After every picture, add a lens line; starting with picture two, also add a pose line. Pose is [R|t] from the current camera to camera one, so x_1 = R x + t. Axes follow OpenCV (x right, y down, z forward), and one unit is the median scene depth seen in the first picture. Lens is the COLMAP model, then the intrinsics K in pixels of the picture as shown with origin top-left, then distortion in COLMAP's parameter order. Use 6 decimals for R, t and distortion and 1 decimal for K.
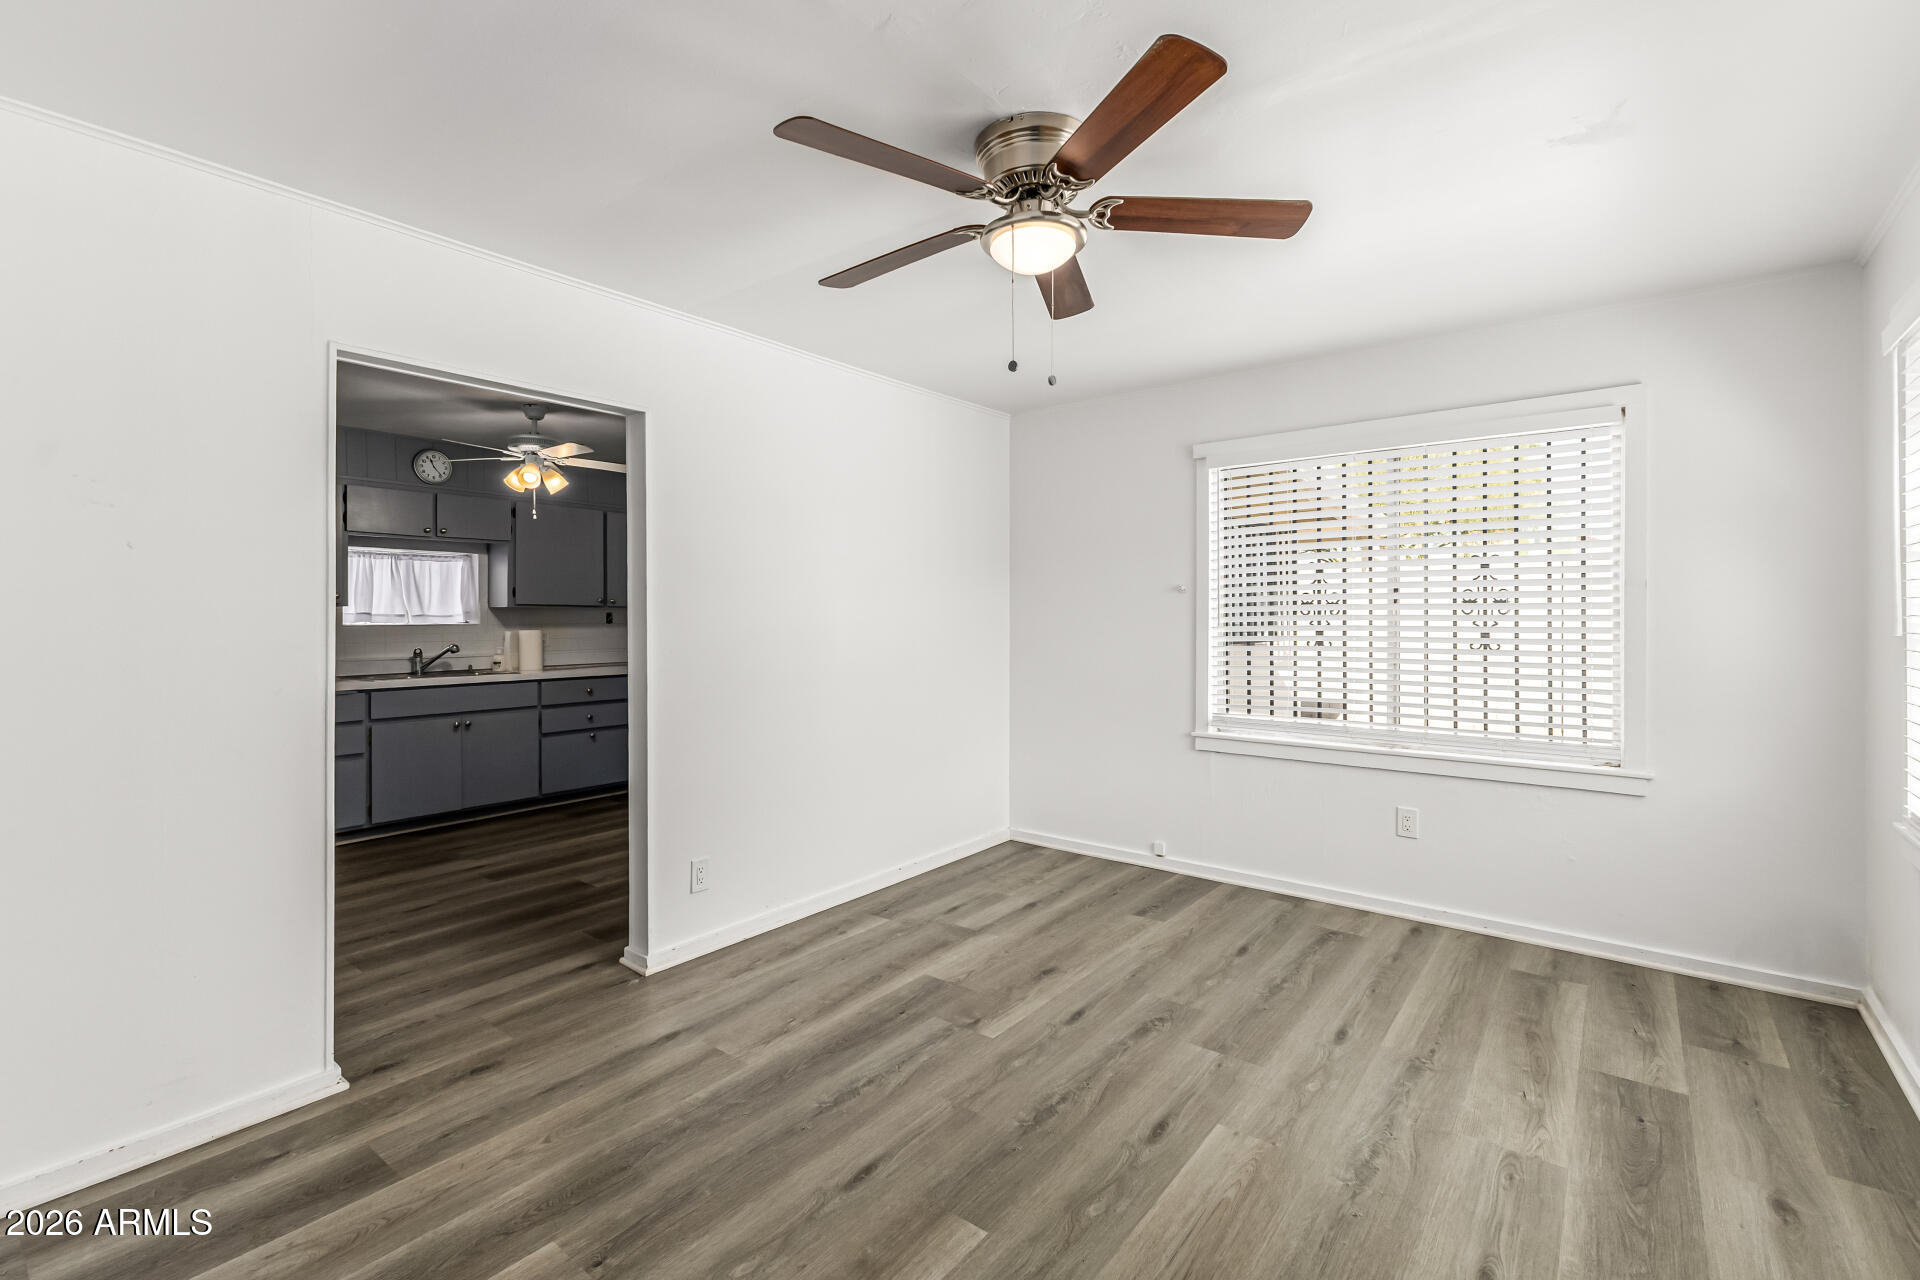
lens RADIAL K [[853.4, 0, 956.0], [0, 853.4, 621.8], [0, 0, 1]] dist [0.009575, -0.001192]
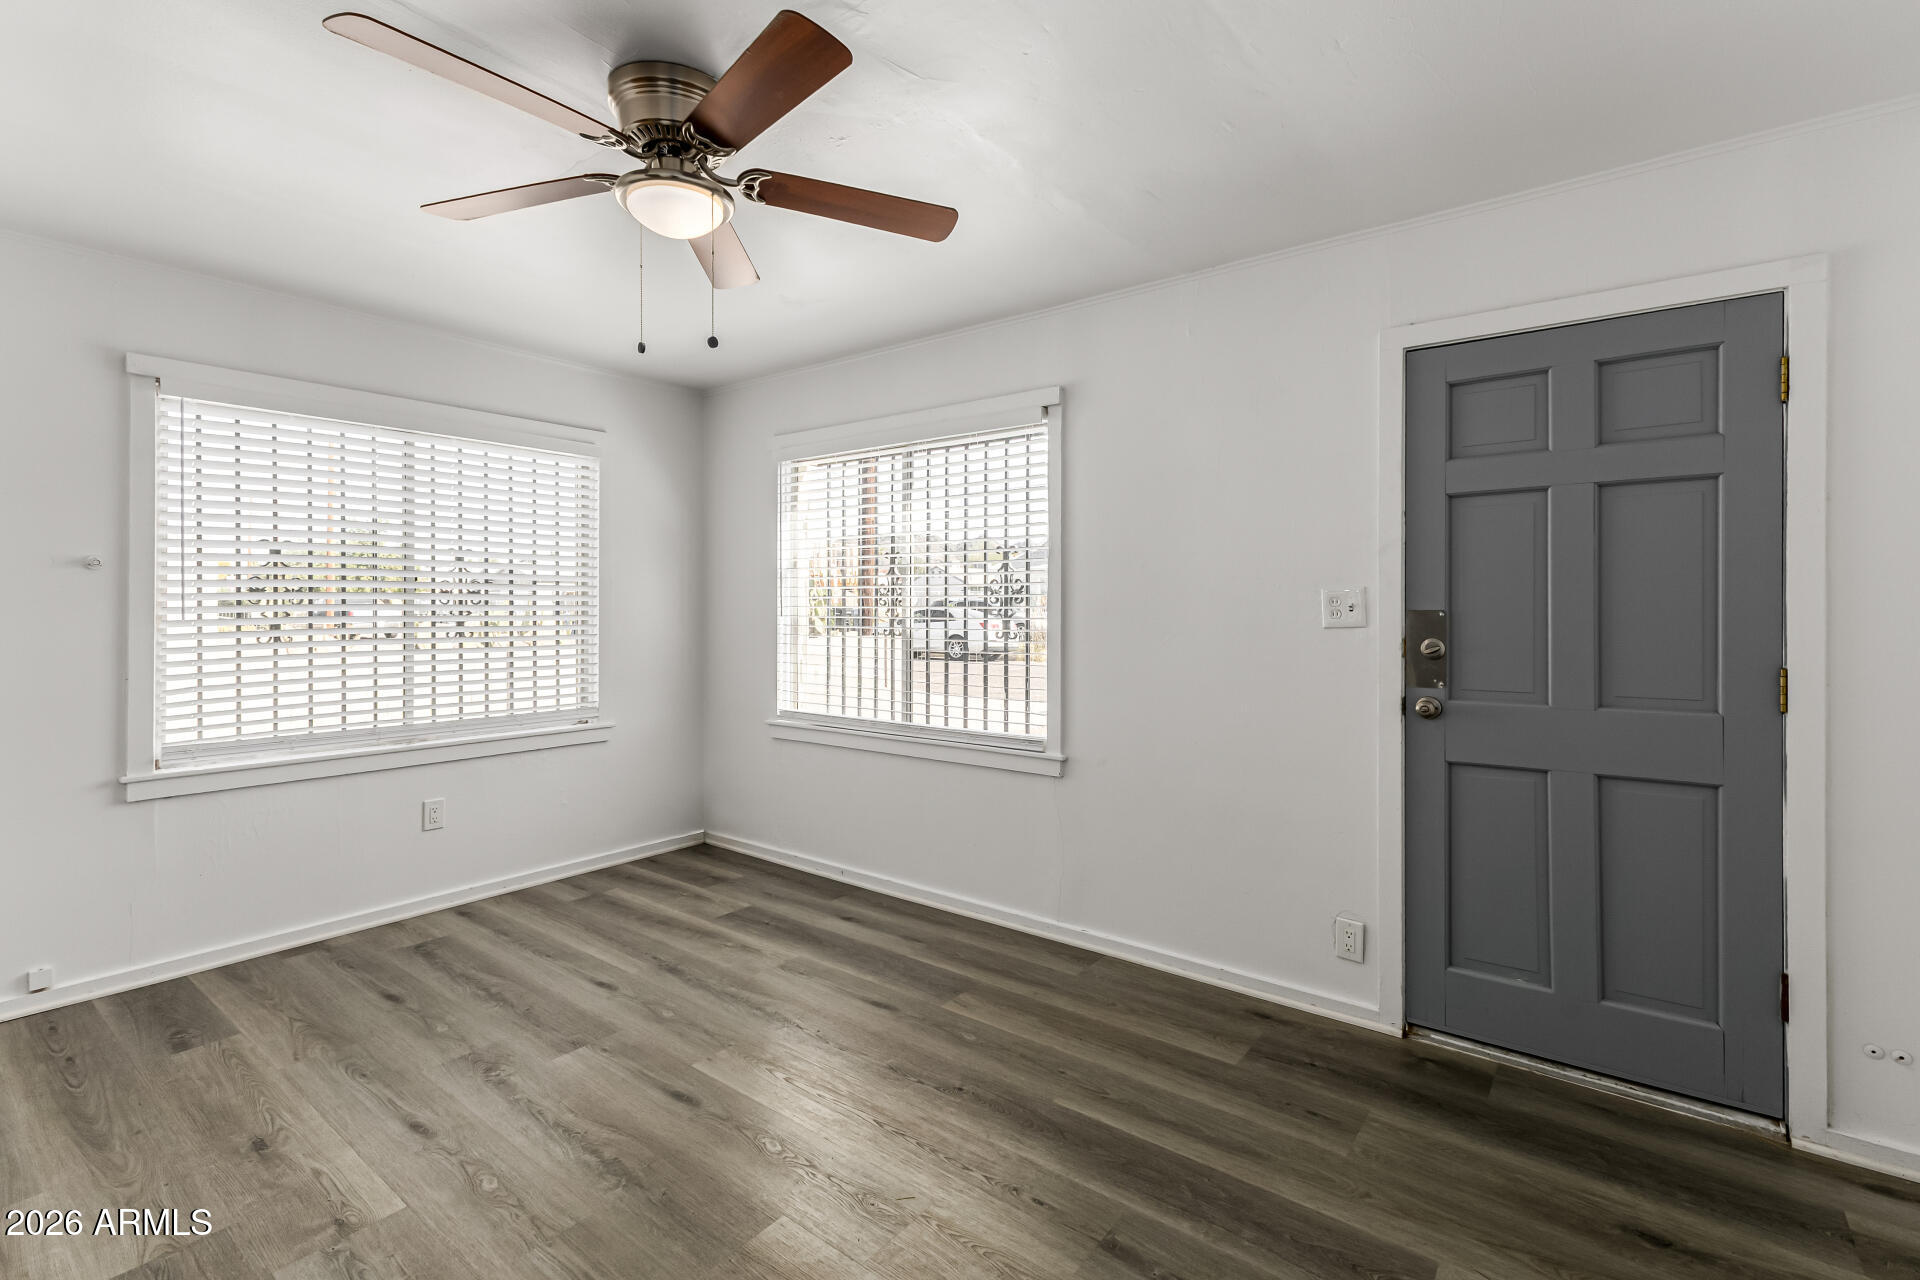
lens RADIAL K [[853.4, 0, 986.1], [0, 853.4, 601.0], [0, 0, 1]] dist [0.009575, -0.001192]
pose [[-0.026449, 0.007813, 0.999620, -0.632146], [0.005930, 0.999953, -0.007659, -0.001328], [-0.999633, 0.005725, -0.026494, 0.503616]]
